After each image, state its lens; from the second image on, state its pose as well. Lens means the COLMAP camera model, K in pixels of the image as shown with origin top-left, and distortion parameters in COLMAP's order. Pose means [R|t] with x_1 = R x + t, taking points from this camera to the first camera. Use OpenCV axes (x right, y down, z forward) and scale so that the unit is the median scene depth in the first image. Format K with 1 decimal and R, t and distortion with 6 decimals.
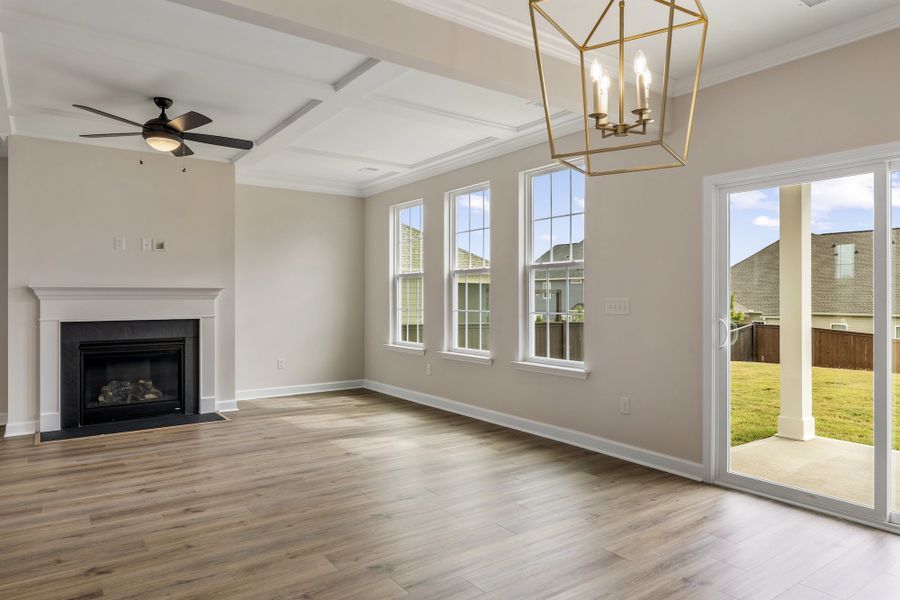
lens RADIAL K [[570.2, 0, 450.0], [0, 570.2, 300.0], [0, 0, 1]] dist [-0.001875, -0.000833]
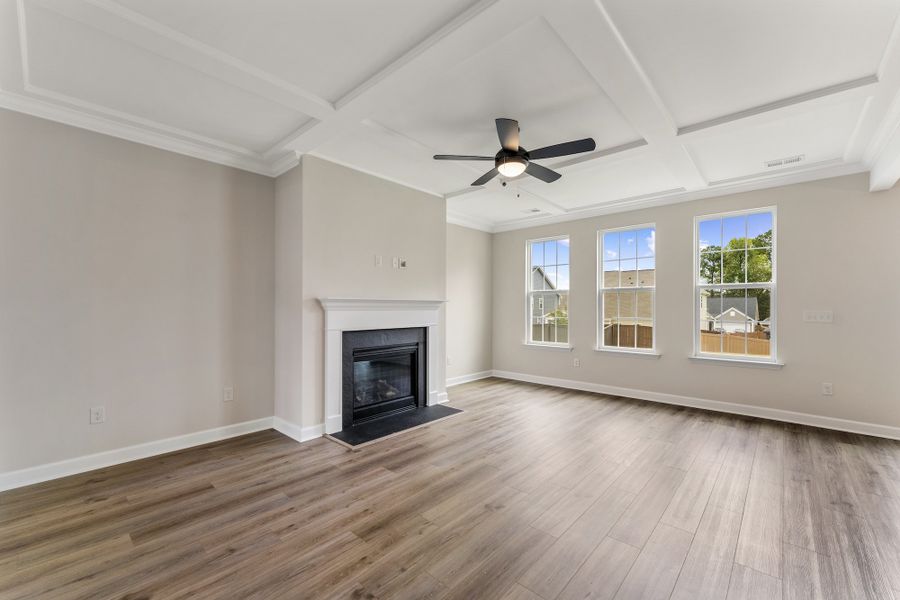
lens RADIAL K [[365.1, 0, 452.1], [0, 365.1, 308.2], [0, 0, 1]] dist [-0.001218, -0.000130]
pose [[0.977547, 0.002046, 0.210708, -0.587776], [-0.001765, 0.999997, -0.001525, -0.004290], [-0.210711, 0.001119, 0.977548, 0.258402]]
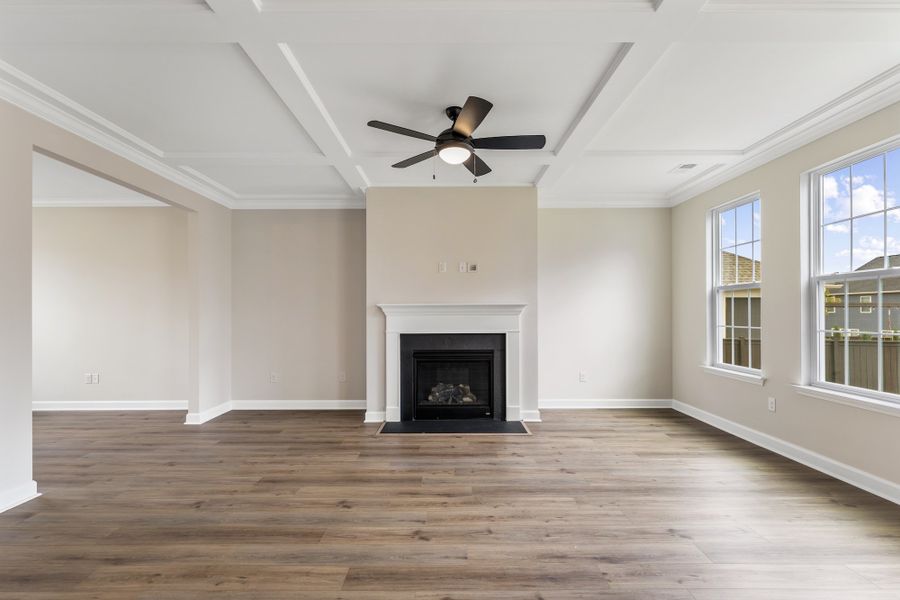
lens RADIAL K [[399.7, 0, 449.2], [0, 399.7, 311.3], [0, 0, 1]] dist [0.001397, 0.000150]
pose [[0.813001, -0.004474, -0.582245, -0.089498], [0.000328, 0.999974, -0.007225, -0.003274], [0.582262, 0.005683, 0.812982, 0.339565]]
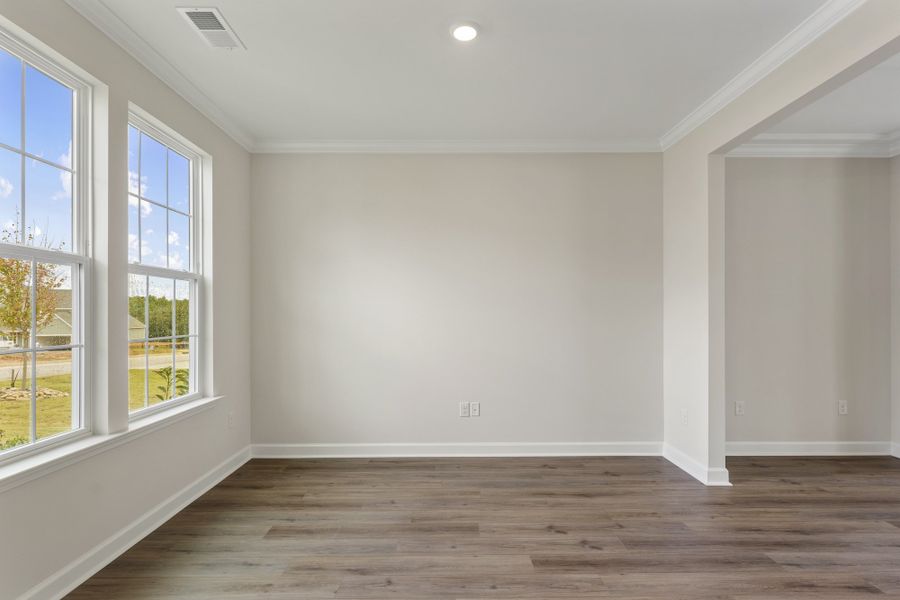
lens RADIAL K [[456.8, 0, 450.4], [0, 456.8, 317.1], [0, 0, 1]] dist [0.001388, 0.000536]
pose [[0.817594, 0.006679, -0.575756, -0.923254], [-0.001129, 0.999949, 0.009998, -0.005817], [0.575793, -0.007524, 0.817561, 0.007457]]
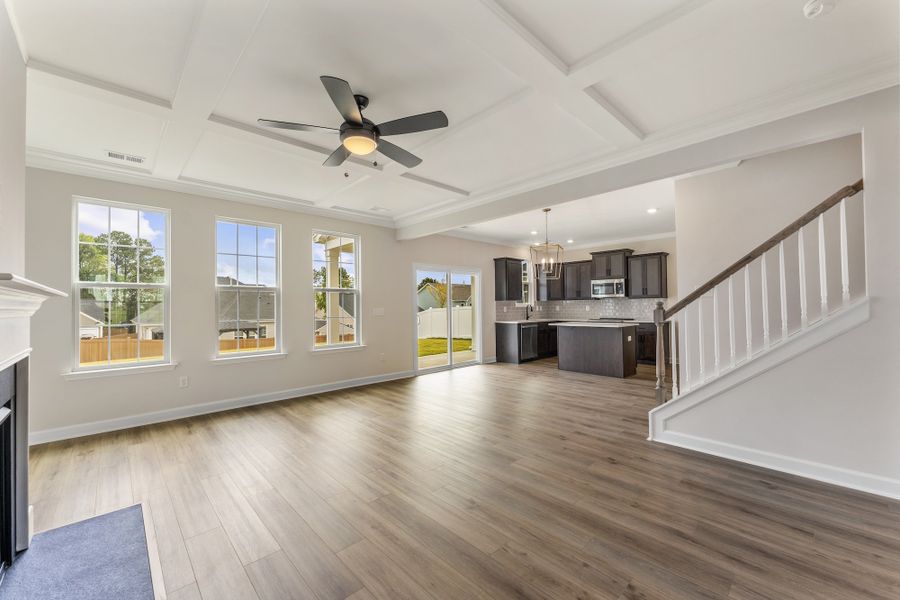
lens RADIAL K [[359.0, 0, 450.0], [0, 359.0, 300.0], [0, 0, 1]] dist [-0.000054, -0.000050]
pose [[-0.136468, 0.020139, 0.990440, -0.852002], [0.016677, 0.999698, -0.018029, -0.004131], [-0.990504, 0.014057, -0.136763, 0.720455]]
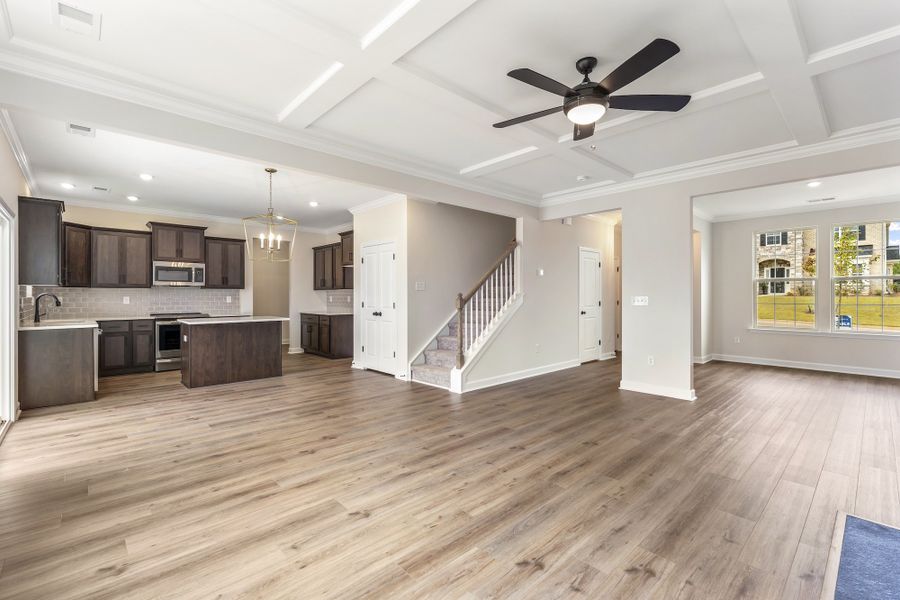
lens RADIAL K [[395.1, 0, 450.0], [0, 395.1, 300.0], [0, 0, 1]] dist [0.000074, -0.000083]
pose [[-0.991570, 0.002303, -0.129554, -0.174431], [0.000212, 0.999870, 0.016148, -0.006206], [0.129575, 0.015984, -0.991441, 1.196006]]
